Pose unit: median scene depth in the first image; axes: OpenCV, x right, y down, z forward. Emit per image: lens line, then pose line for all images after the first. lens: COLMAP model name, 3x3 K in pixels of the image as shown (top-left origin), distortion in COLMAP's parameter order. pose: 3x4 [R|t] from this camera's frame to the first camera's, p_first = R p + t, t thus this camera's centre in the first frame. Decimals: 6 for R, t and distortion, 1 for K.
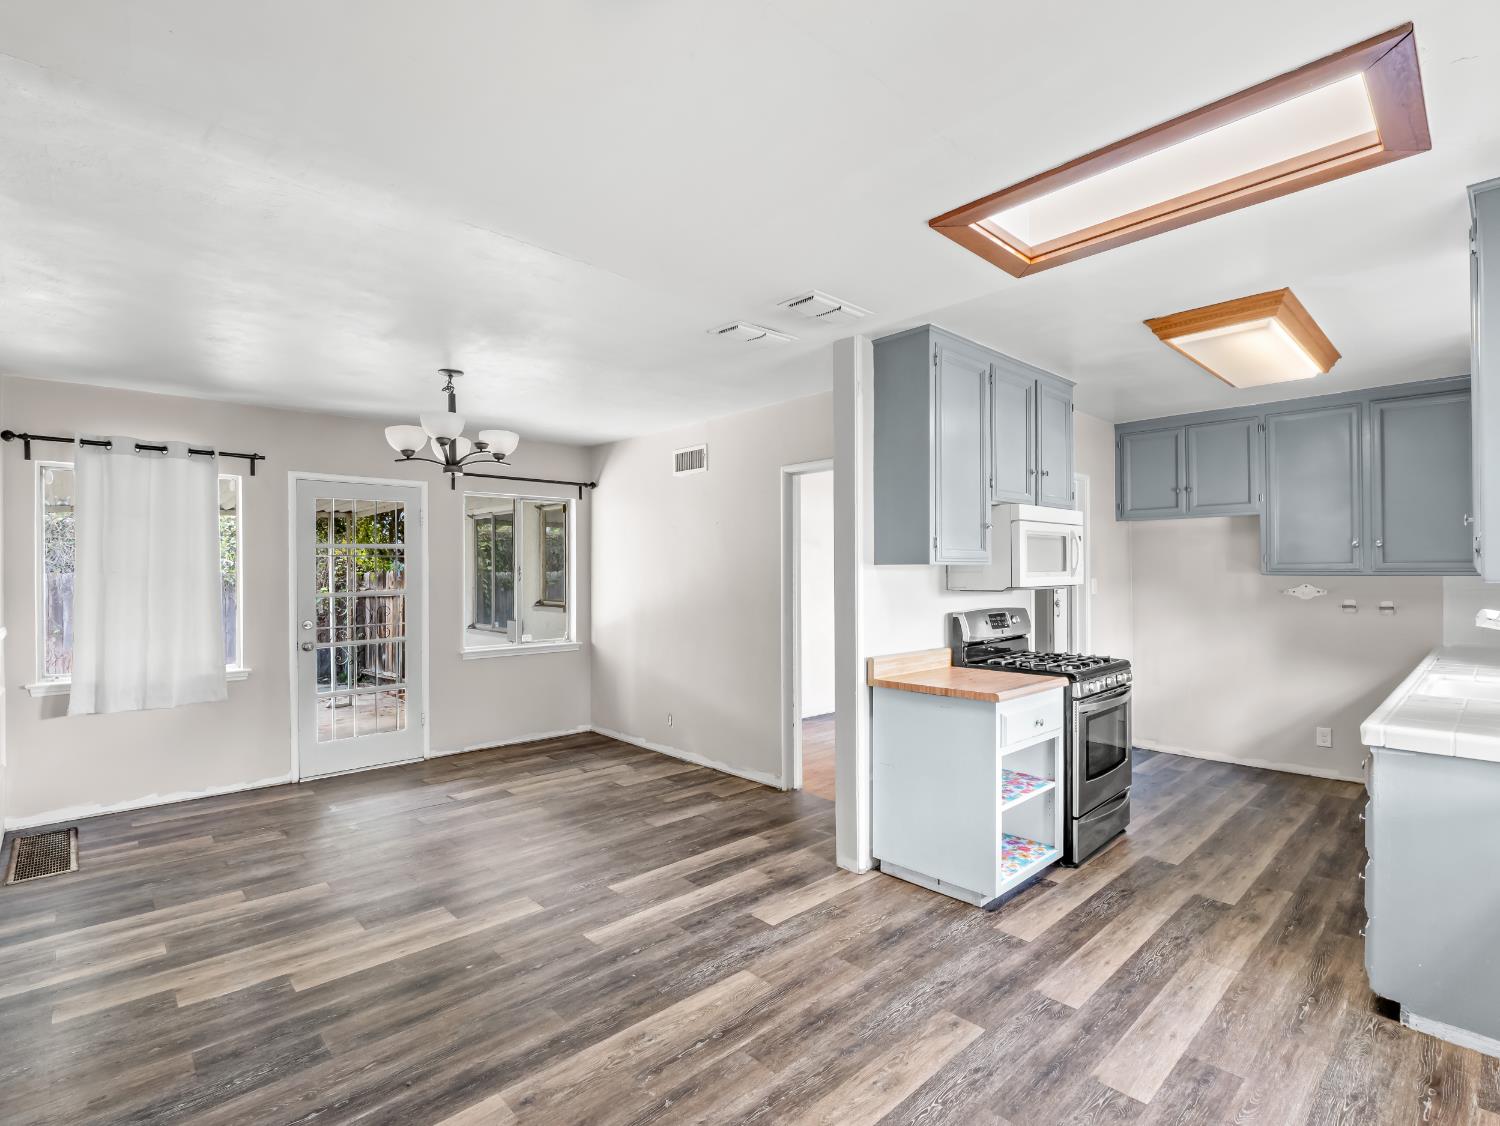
lens RADIAL K [[731.0, 0, 735.1], [0, 731.0, 566.2], [0, 0, 1]] dist [-0.015293, 0.000124]
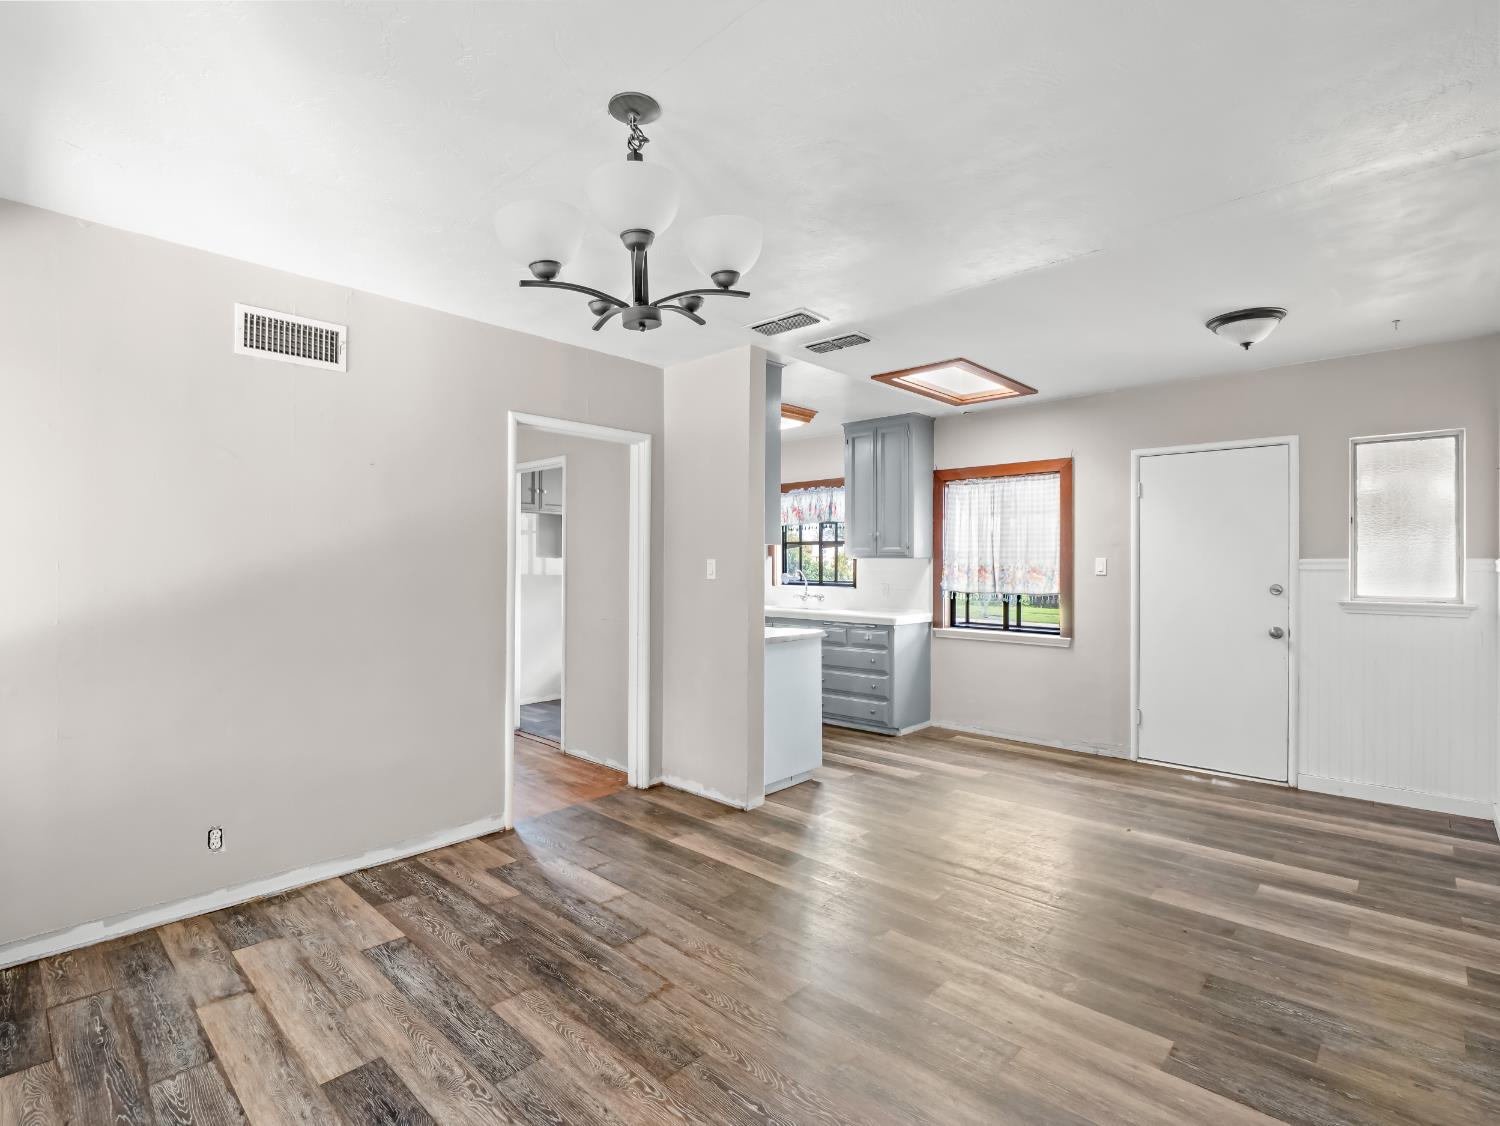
lens RADIAL K [[731.0, 0, 746.9], [0, 731.0, 552.5], [0, 0, 1]] dist [-0.015293, 0.000124]
pose [[-0.078849, 0.017045, 0.996741, -0.900625], [-0.008555, 0.999805, -0.017774, 0.031478], [-0.996850, -0.009929, -0.078688, 1.001435]]
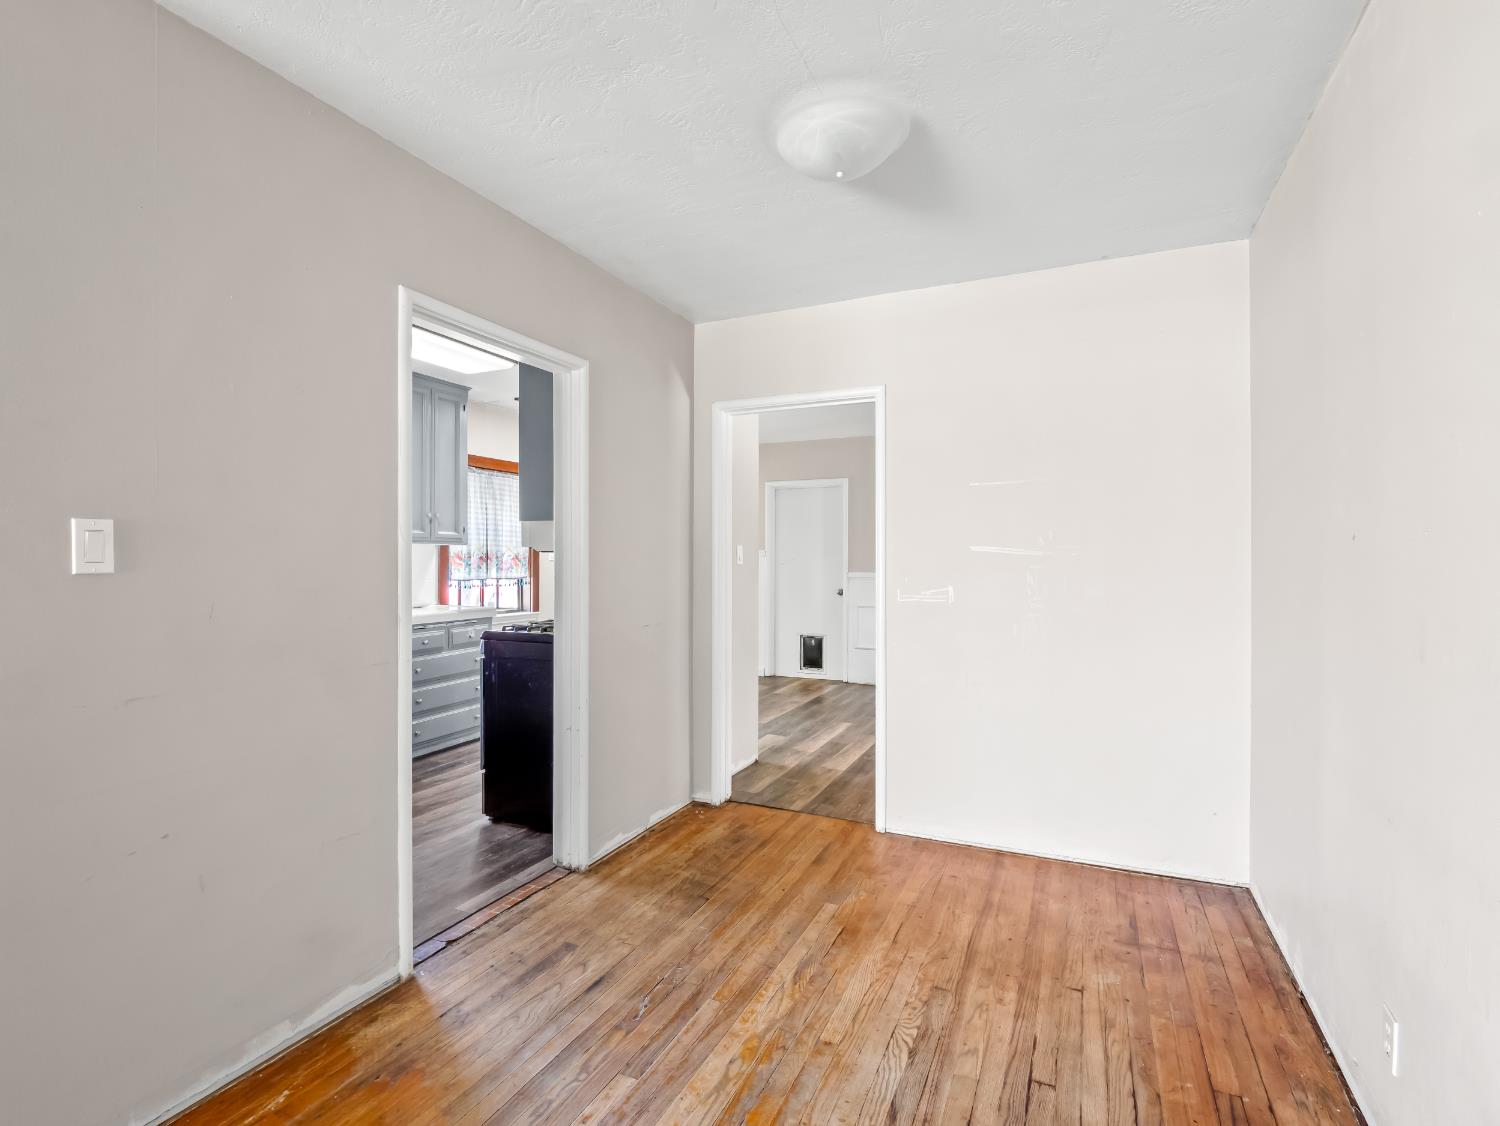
lens RADIAL K [[731.0, 0, 752.8], [0, 731.0, 557.9], [0, 0, 1]] dist [-0.015293, 0.000124]
pose [[-0.917465, 0.000538, -0.397817, 0.620082], [0.001529, 0.999996, -0.002175, 0.042151], [0.397814, -0.002604, -0.917462, 2.031576]]
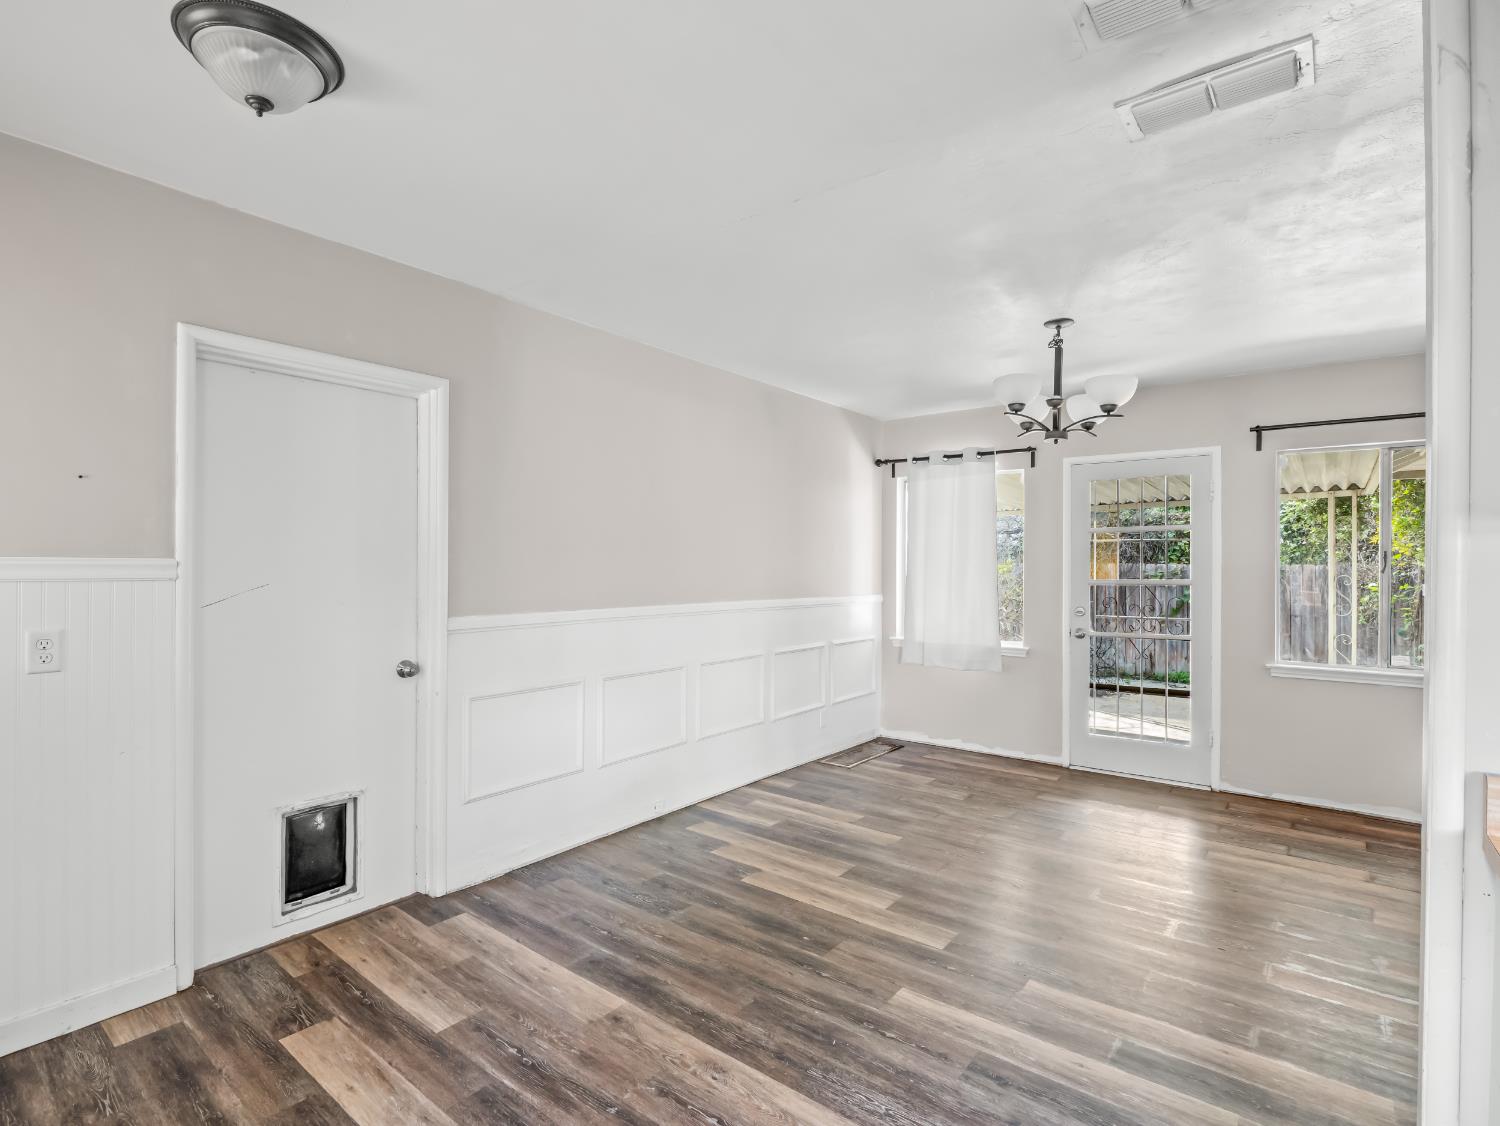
lens RADIAL K [[747.4, 0, 744.7], [0, 747.4, 568.3], [0, 0, 1]] dist [-0.010185, -0.001160]
pose [[0.157142, 0.010964, -0.987515, 0.442555], [-0.001638, 0.999940, 0.010841, 0.015639], [0.987575, -0.000086, 0.157151, 0.515396]]
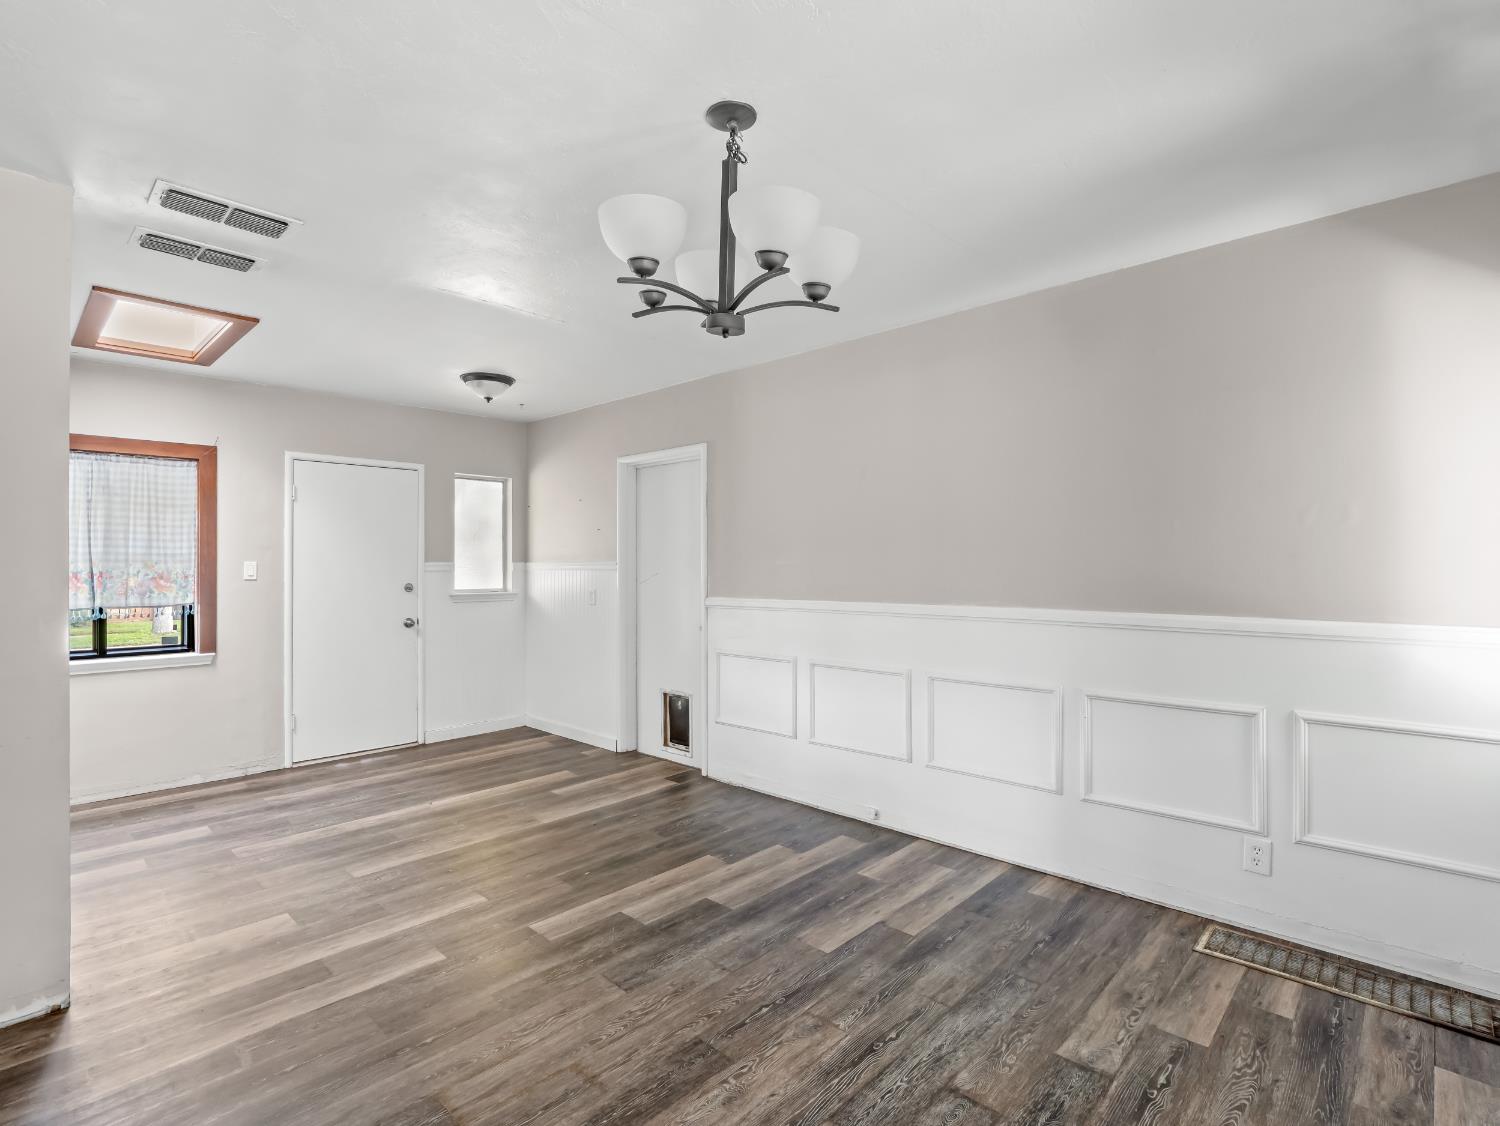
lens RADIAL K [[731.0, 0, 749.6], [0, 731.0, 560.8], [0, 0, 1]] dist [-0.015293, 0.000124]
pose [[-0.997031, 0.007606, -0.076621, -0.375296], [0.008445, 0.999908, -0.010635, 0.031293], [0.076533, -0.011251, -0.997004, 1.535072]]
